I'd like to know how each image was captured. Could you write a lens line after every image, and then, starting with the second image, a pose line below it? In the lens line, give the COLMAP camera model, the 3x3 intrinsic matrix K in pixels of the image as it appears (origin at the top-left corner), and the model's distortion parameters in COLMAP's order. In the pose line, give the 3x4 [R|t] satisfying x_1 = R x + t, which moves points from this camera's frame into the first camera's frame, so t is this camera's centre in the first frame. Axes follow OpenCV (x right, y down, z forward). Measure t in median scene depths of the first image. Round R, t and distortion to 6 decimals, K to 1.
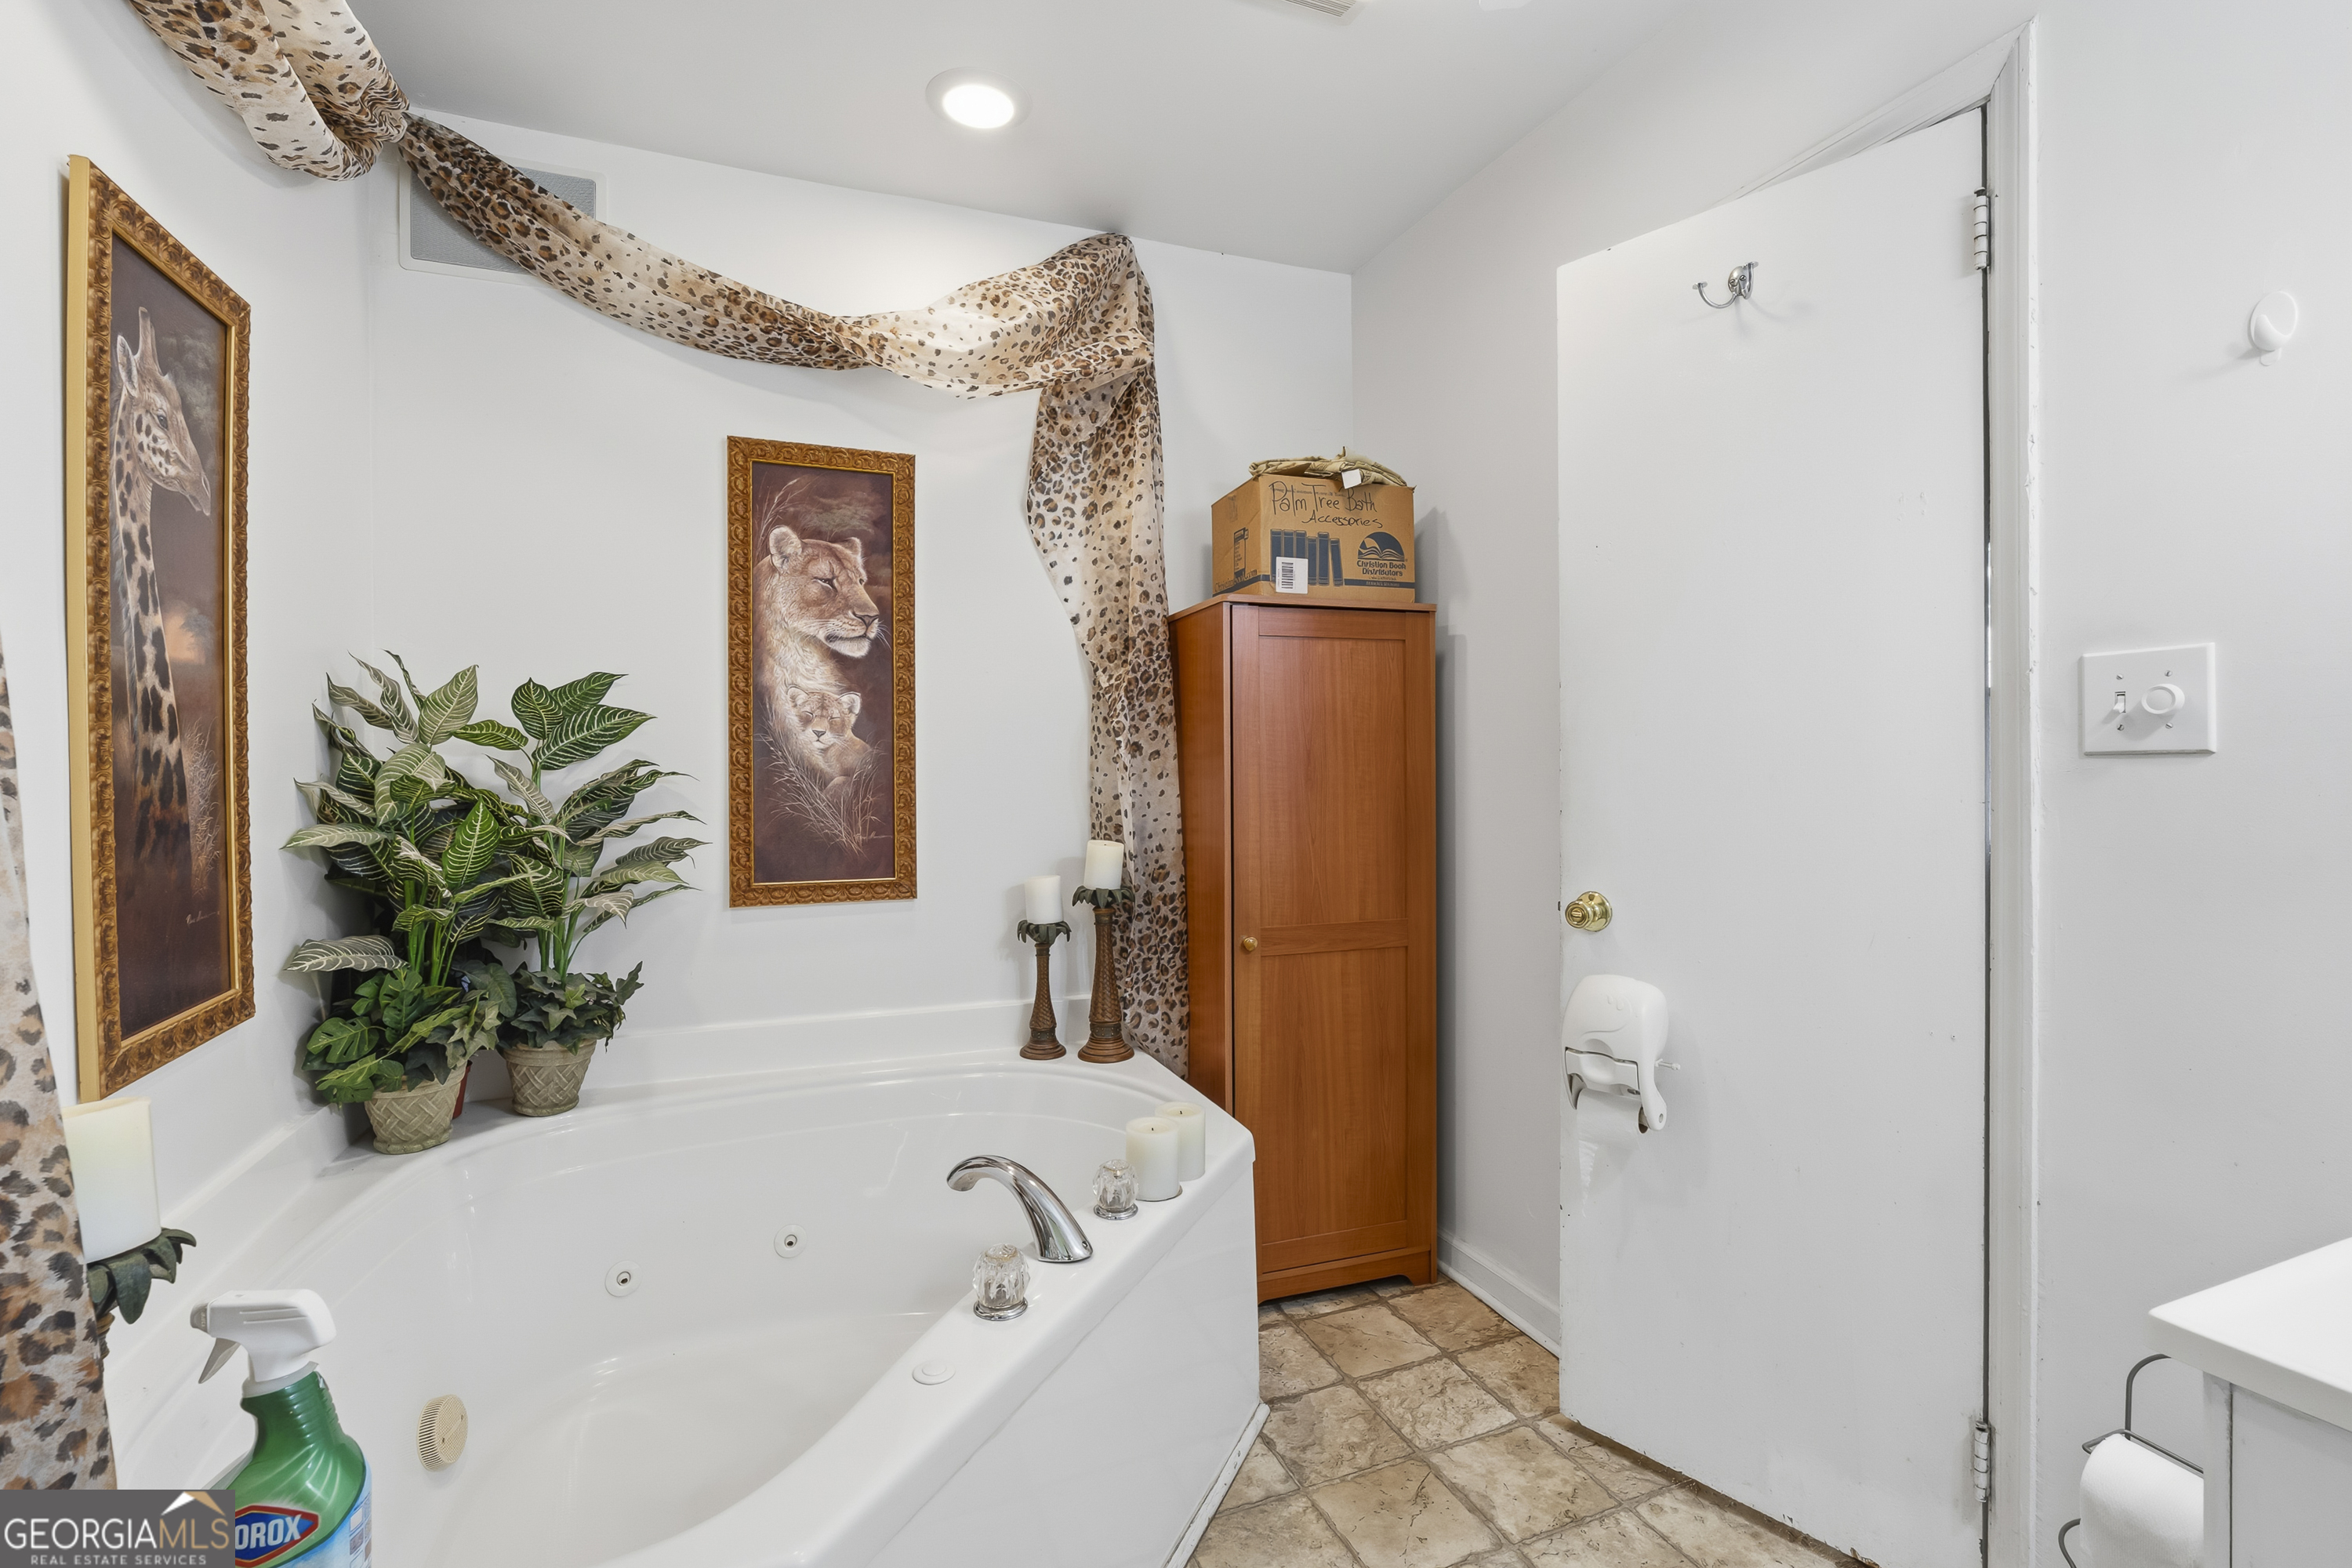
lens RADIAL K [[1053.3, 0, 1162.5], [0, 1053.3, 770.5], [0, 0, 1]] dist [-0.006546, 0.000602]
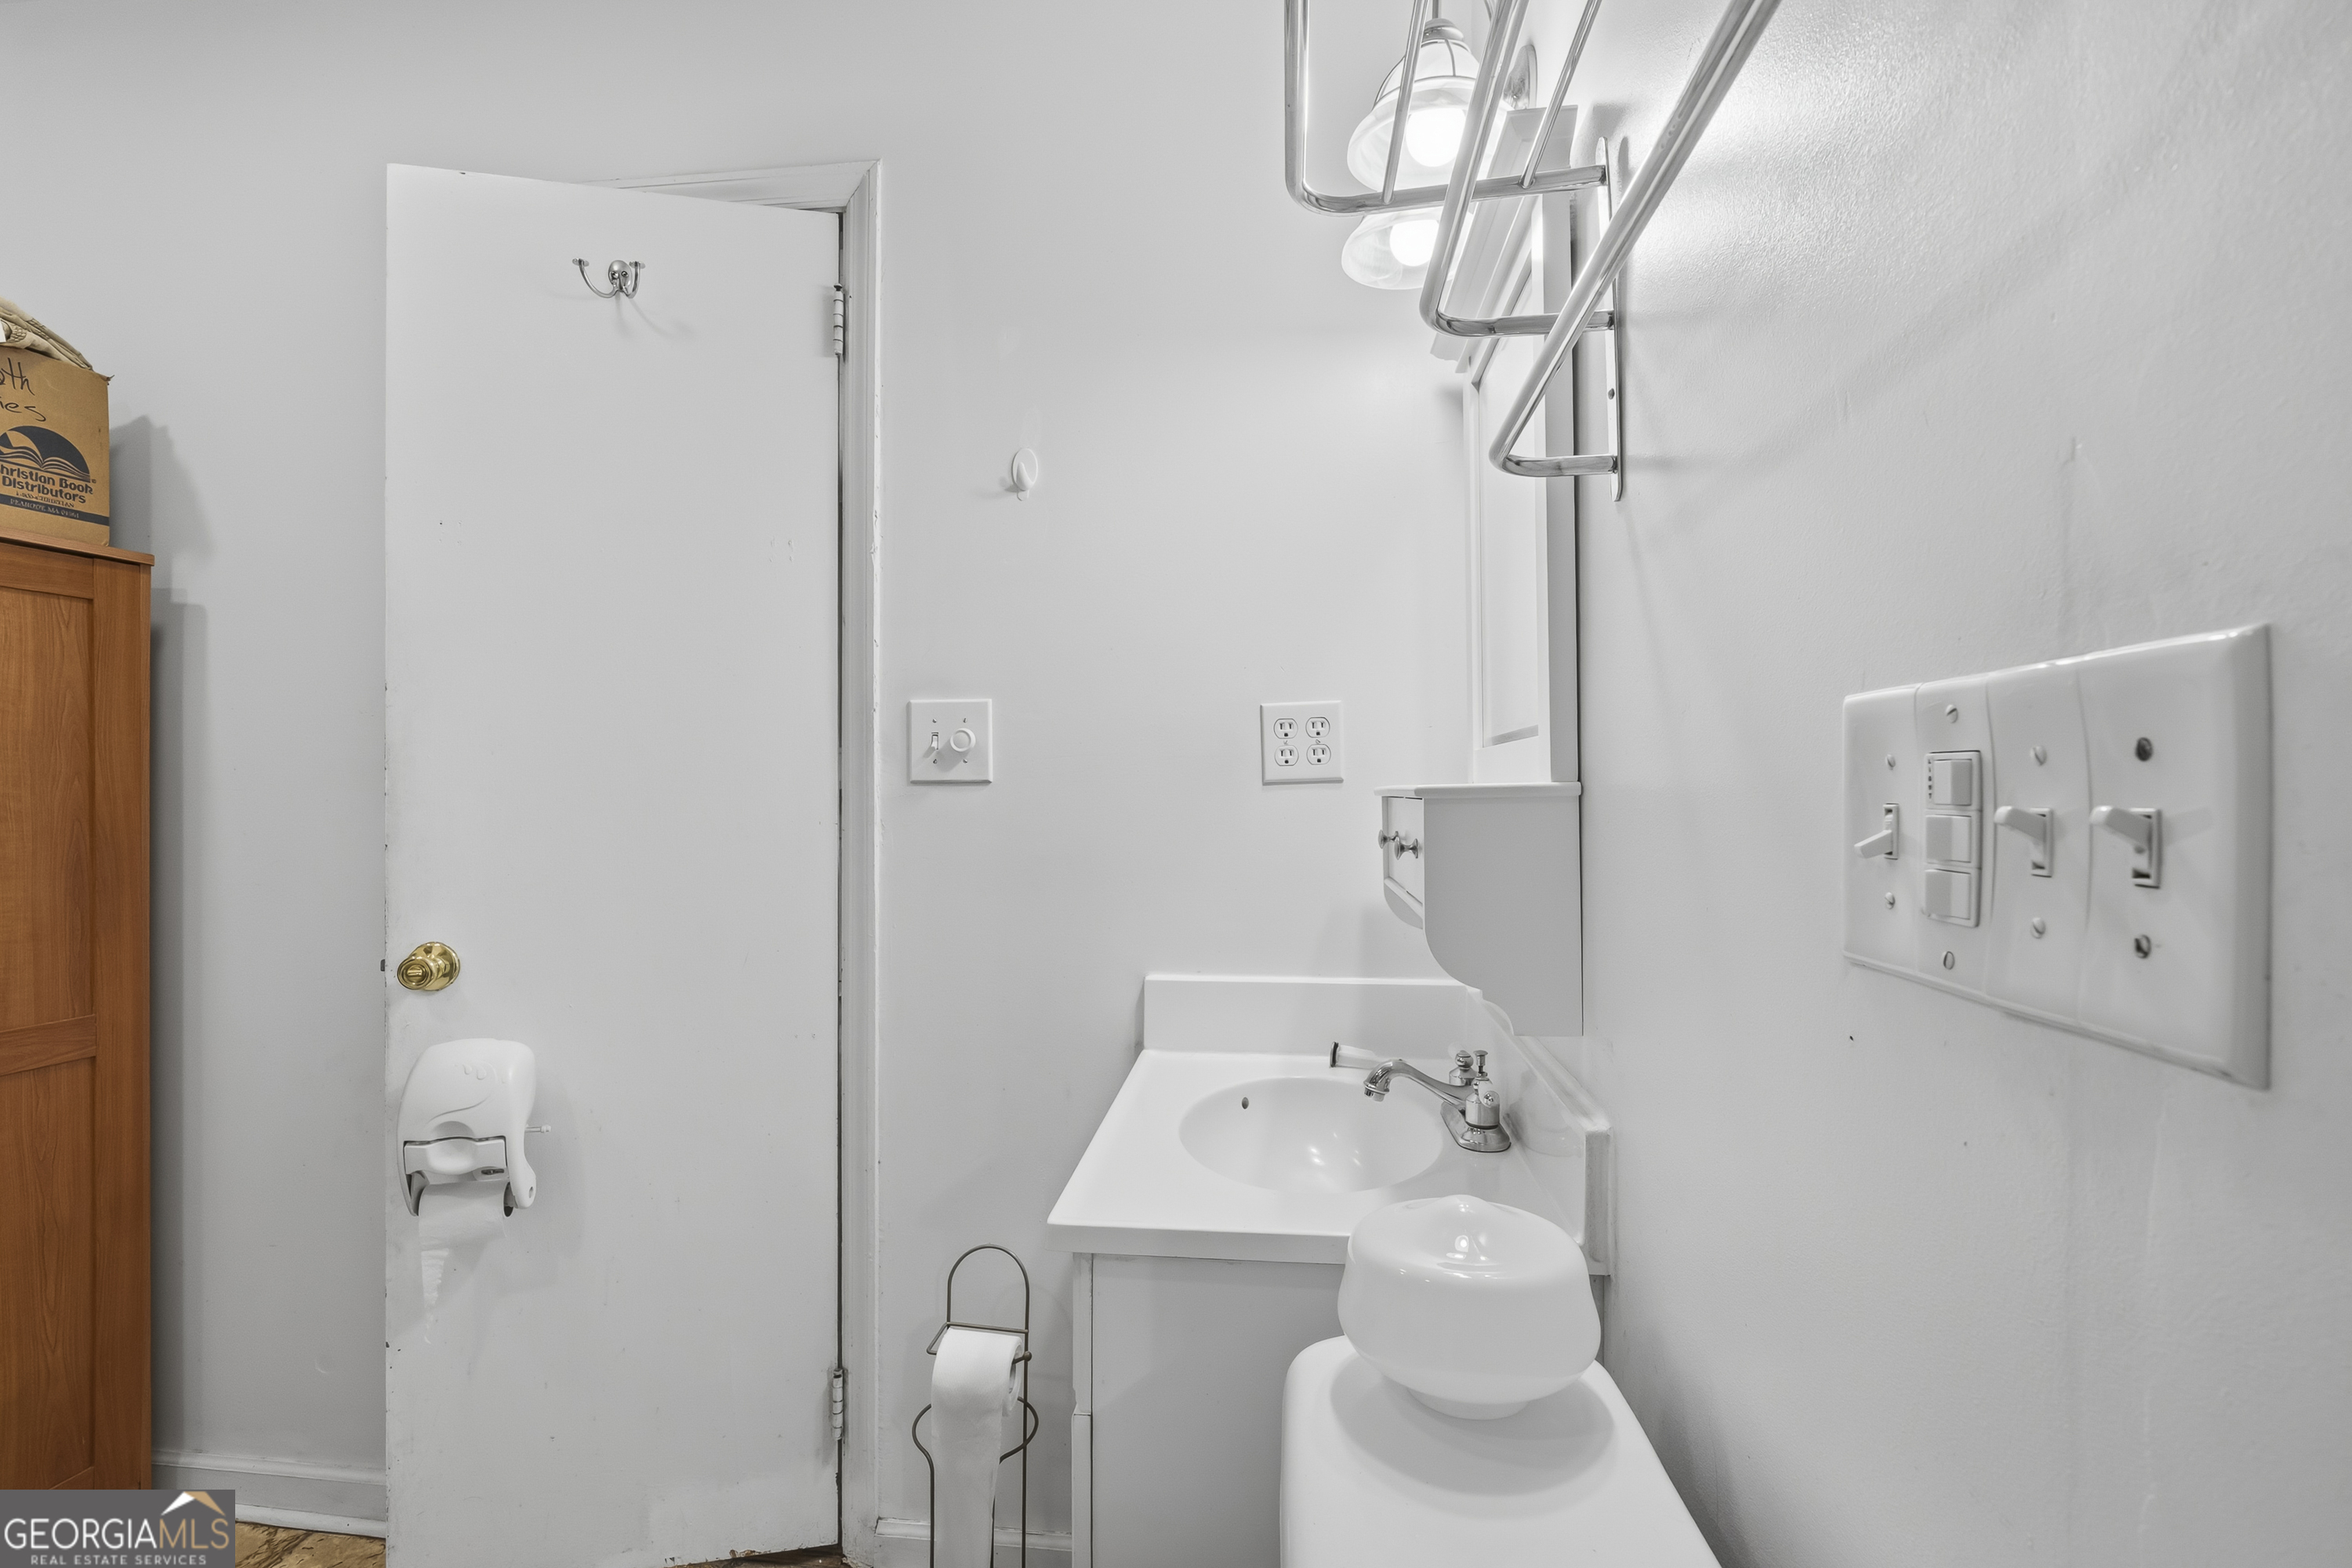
lens RADIAL K [[1078.2, 0, 1165.5], [0, 1078.2, 790.7], [0, 0, 1]] dist [-0.005599, -0.000254]
pose [[0.475688, 0.004403, 0.879603, -0.060305], [-0.001272, 0.999990, -0.004318, -0.000471], [-0.879613, 0.000935, 0.475689, 0.103288]]
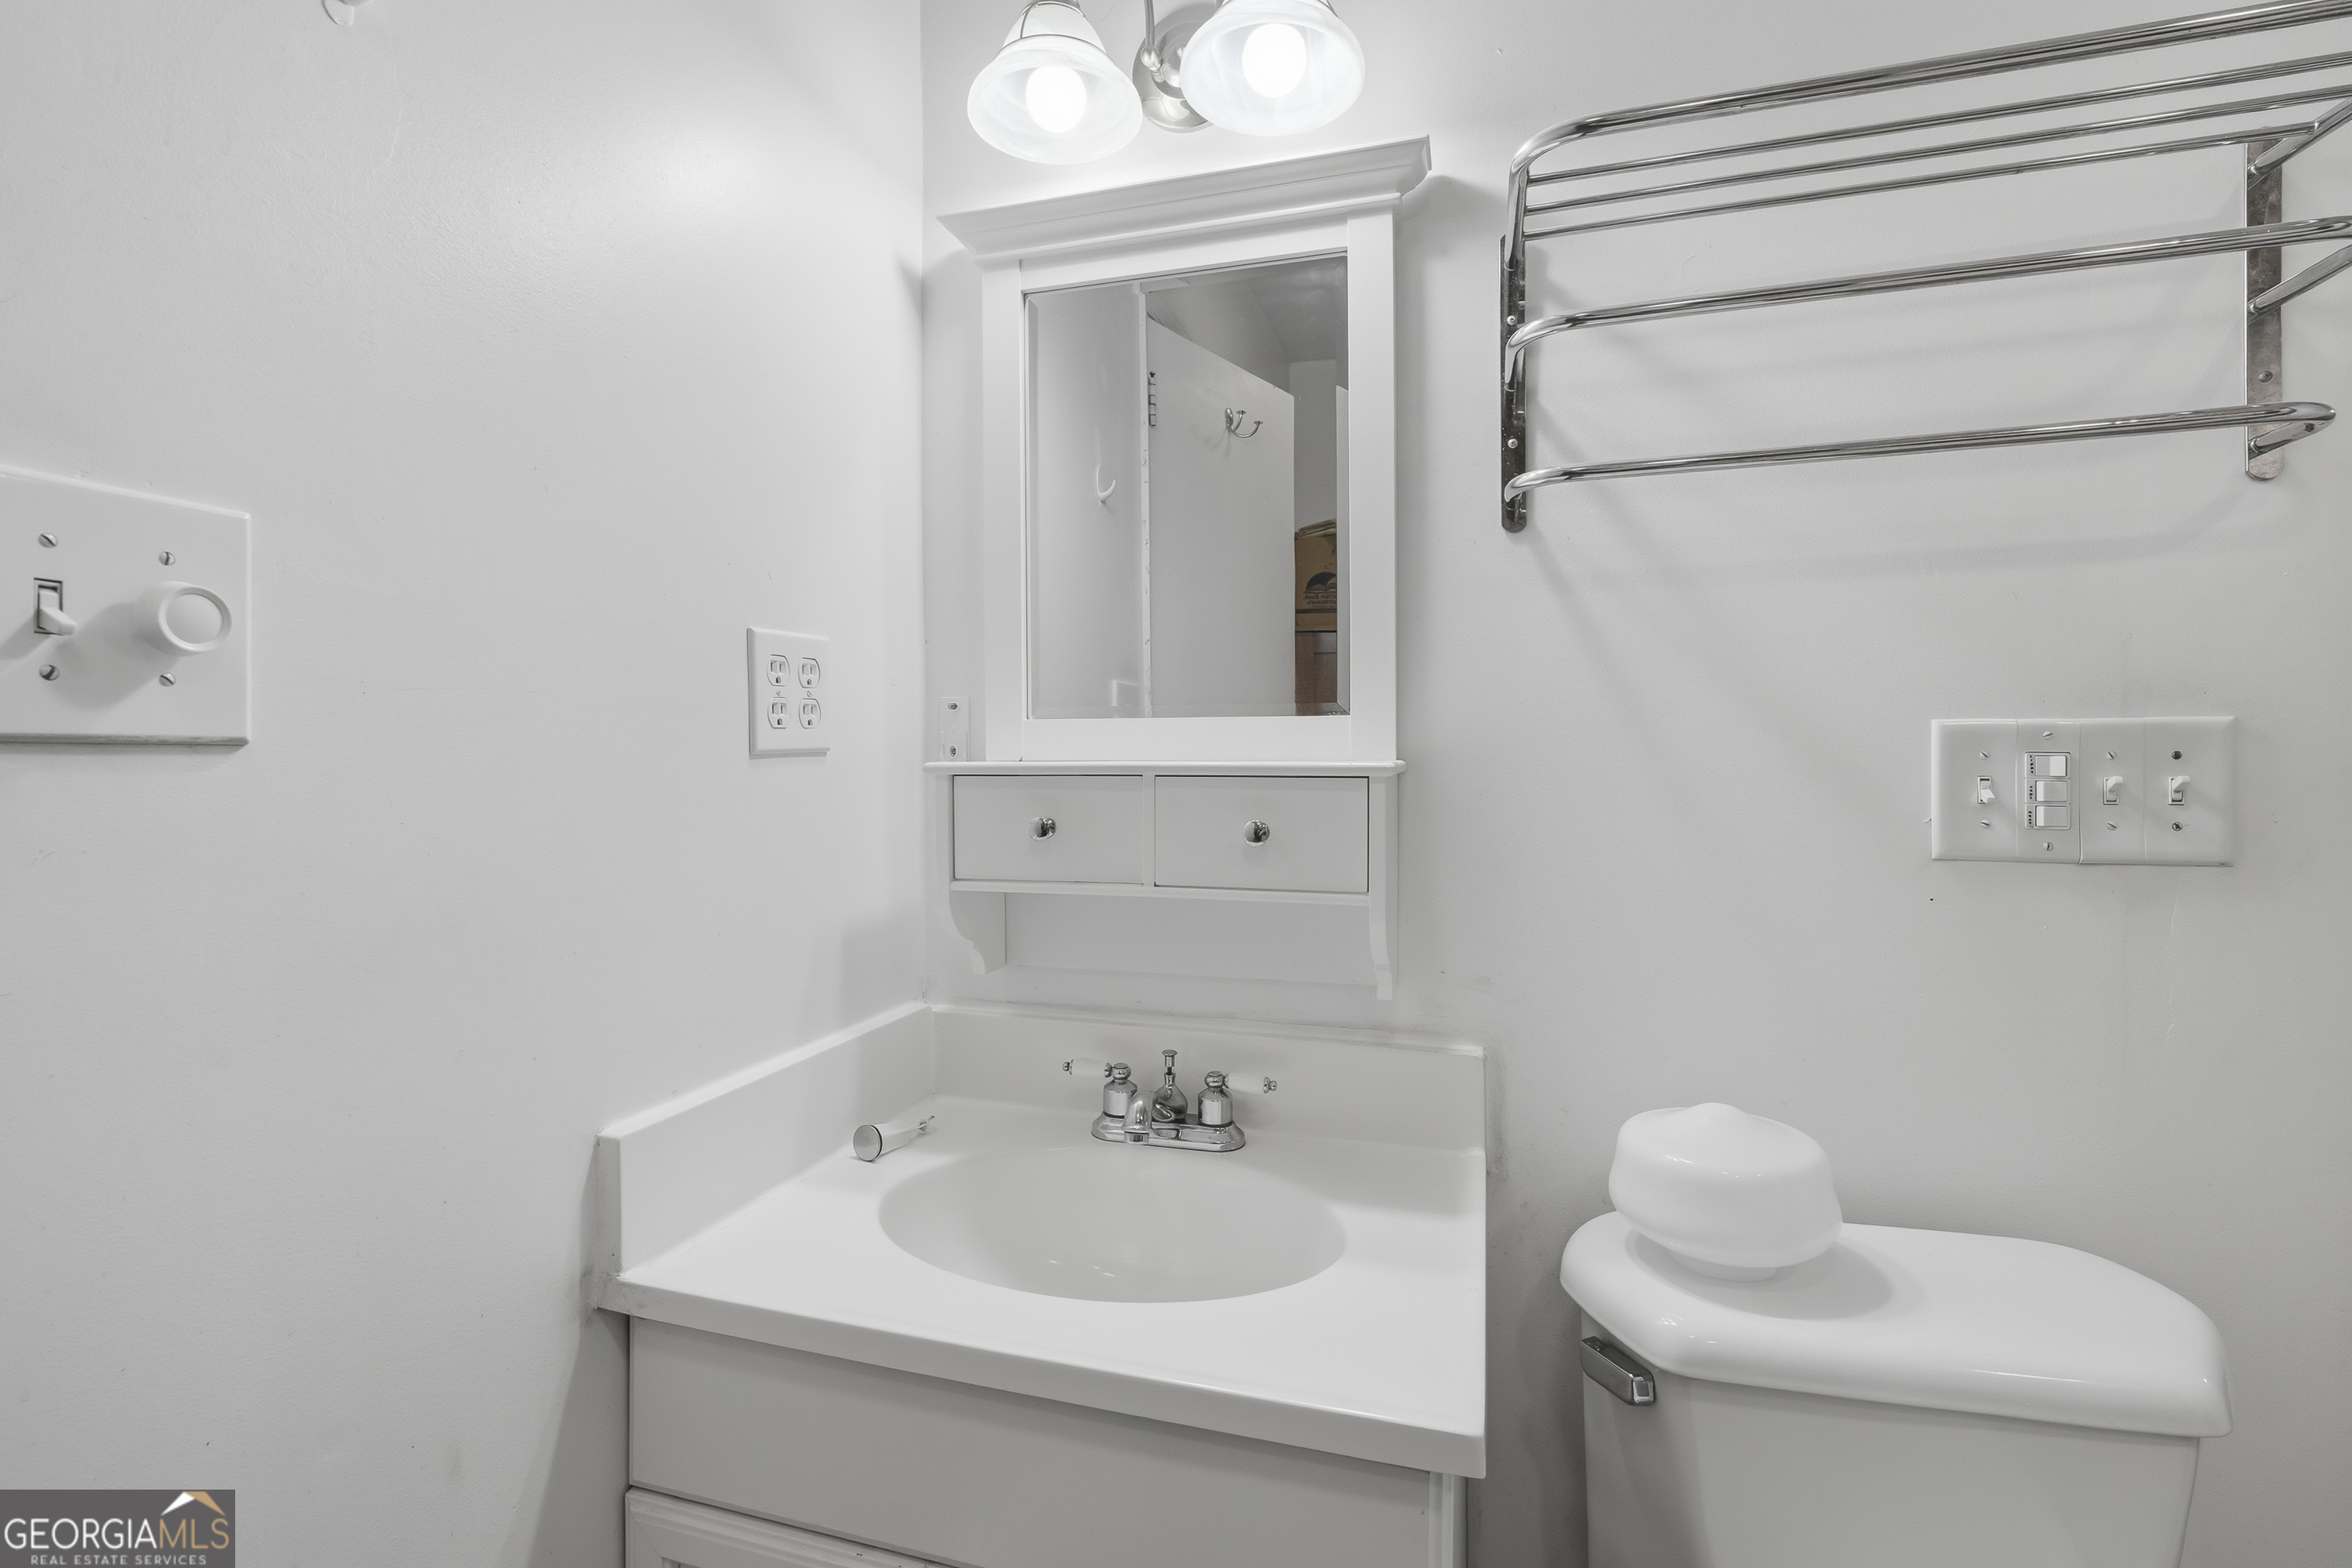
lens RADIAL K [[1053.3, 0, 1162.5], [0, 1053.3, 770.5], [0, 0, 1]] dist [-0.006546, 0.000602]
pose [[-0.783404, -0.000279, 0.621513, 0.252117], [0.001956, 0.999994, 0.002914, -0.003603], [-0.621510, 0.003498, -0.783398, 0.735314]]
